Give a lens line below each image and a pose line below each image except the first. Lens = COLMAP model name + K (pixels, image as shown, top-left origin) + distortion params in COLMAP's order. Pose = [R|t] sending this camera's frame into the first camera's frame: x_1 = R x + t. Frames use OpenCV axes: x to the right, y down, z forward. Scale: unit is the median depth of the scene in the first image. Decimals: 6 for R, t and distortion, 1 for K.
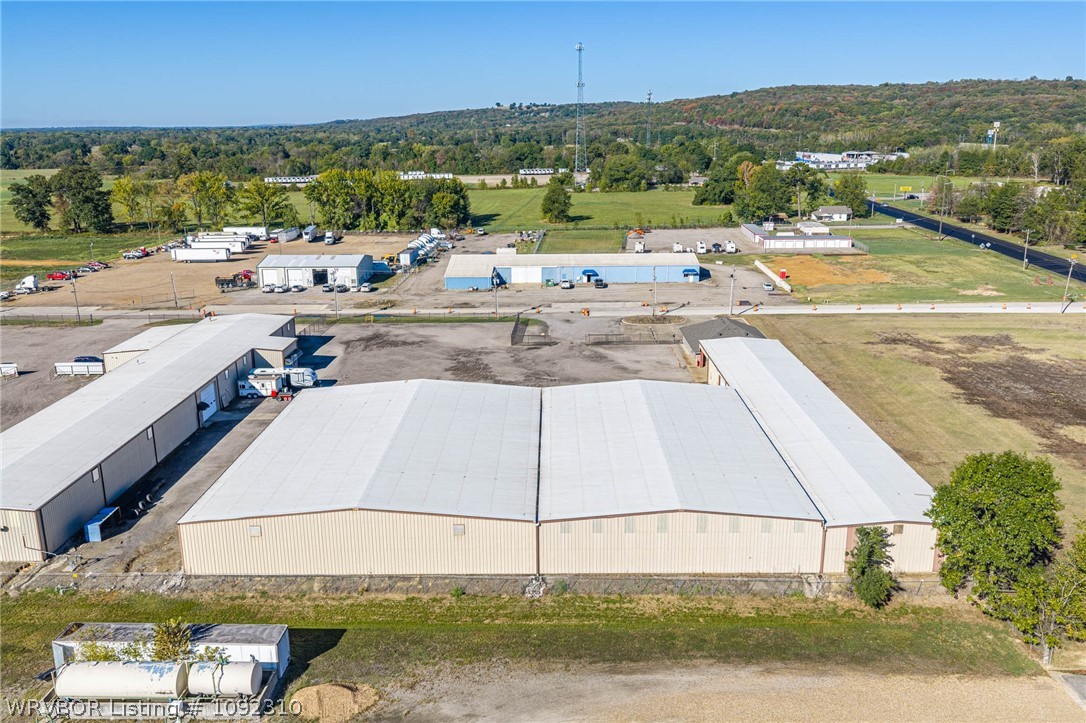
lens RADIAL K [[895.0, 0, 541.0], [0, 895.0, 362.4], [0, 0, 1]] dist [0.028358, -0.043679]
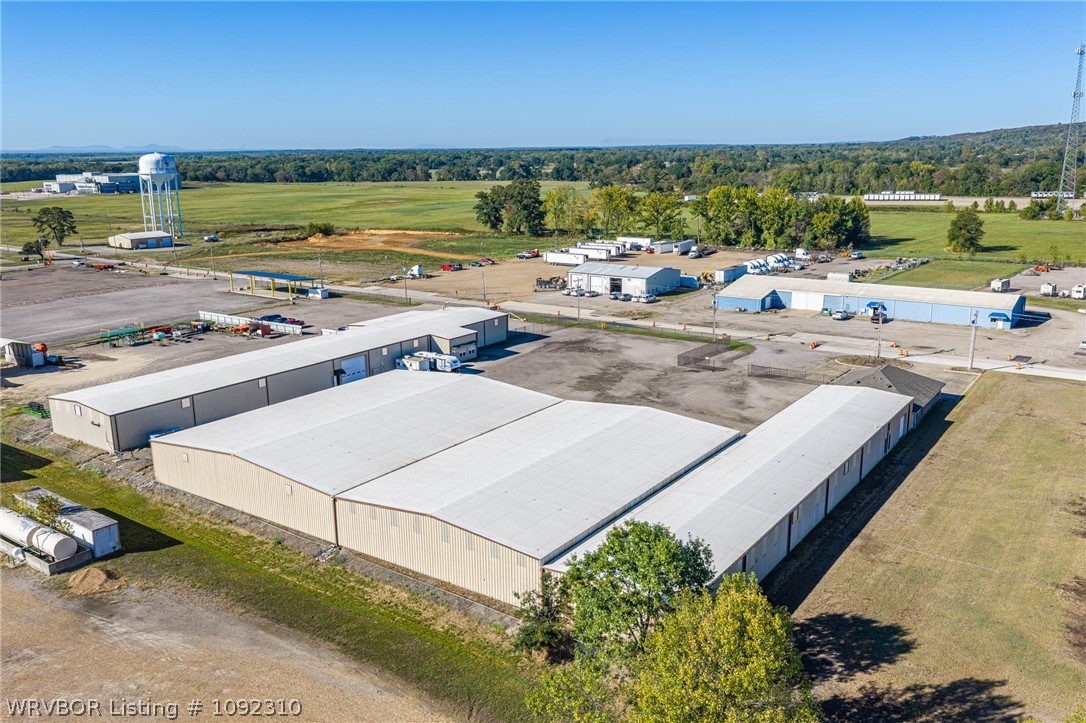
lens RADIAL K [[895.0, 0, 544.8], [0, 895.0, 360.6], [0, 0, 1]] dist [0.028358, -0.043679]
pose [[0.823016, 0.131260, -0.552644, 0.194528], [-0.142345, 0.989549, 0.023044, -0.012972], [0.549893, 0.059701, 0.833099, 0.047913]]
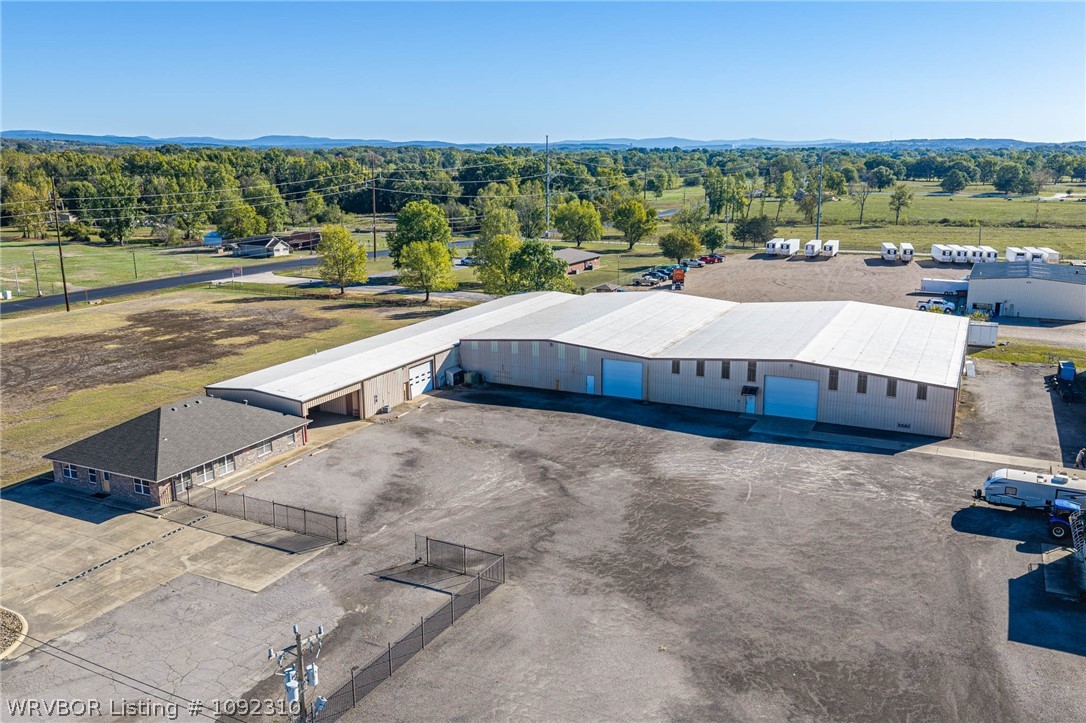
lens RADIAL K [[895.0, 0, 542.7], [0, 895.0, 360.0], [0, 0, 1]] dist [0.028358, -0.043679]
pose [[-0.900446, -0.081826, 0.427202, -0.100074], [0.126705, 0.890209, 0.437577, -0.129300], [-0.416104, 0.448143, -0.791218, 0.622512]]
